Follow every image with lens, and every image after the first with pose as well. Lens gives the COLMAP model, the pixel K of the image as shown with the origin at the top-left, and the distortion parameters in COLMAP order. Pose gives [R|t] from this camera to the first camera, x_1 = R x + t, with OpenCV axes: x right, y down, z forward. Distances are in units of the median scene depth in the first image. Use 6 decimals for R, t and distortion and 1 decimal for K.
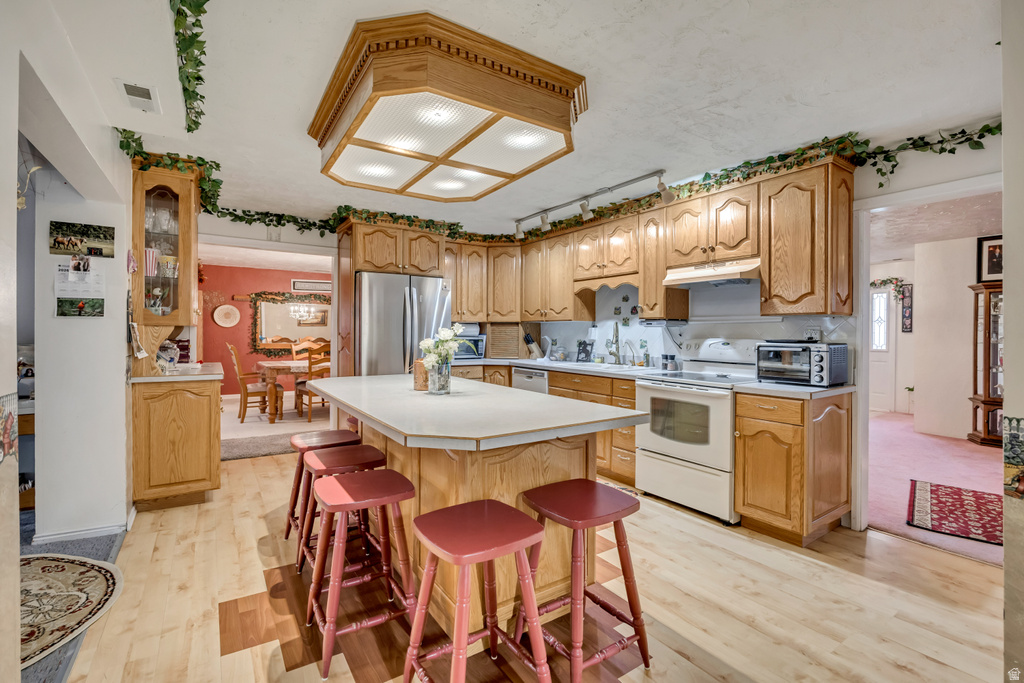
lens RADIAL K [[457.4, 0, 511.0], [0, 457.4, 339.0], [0, 0, 1]] dist [-0.011314, -0.000629]
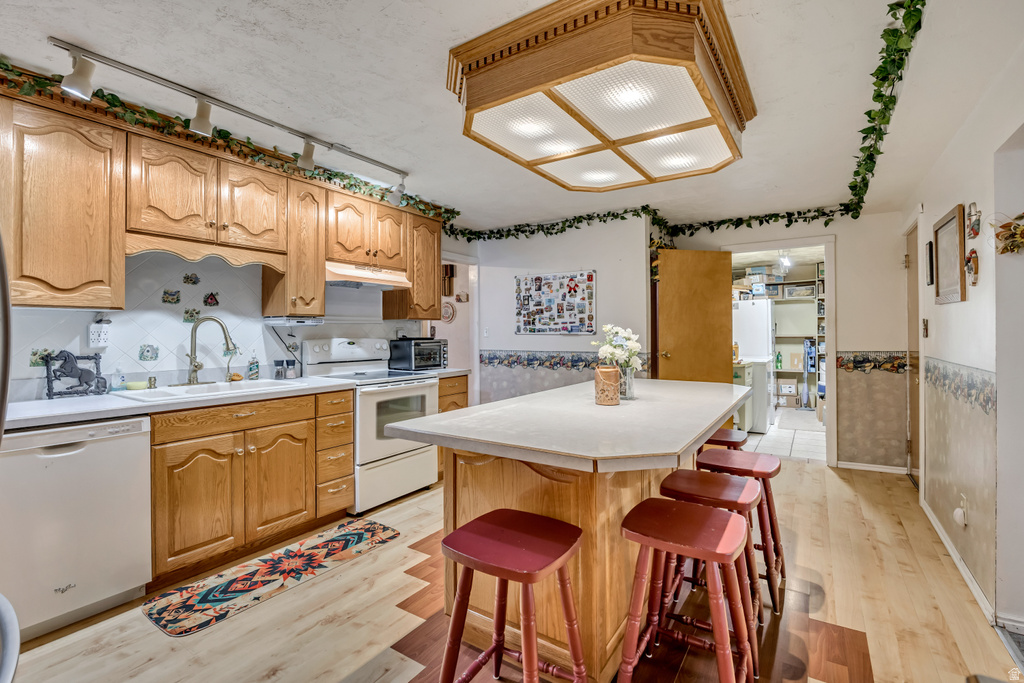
lens RADIAL K [[457.4, 0, 515.4], [0, 457.4, 331.9], [0, 0, 1]] dist [-0.011314, -0.000629]
pose [[-0.385399, -0.005934, 0.922731, -0.524979], [0.011455, 0.999872, 0.011214, -0.018584], [-0.922679, 0.014891, -0.385282, 0.872577]]
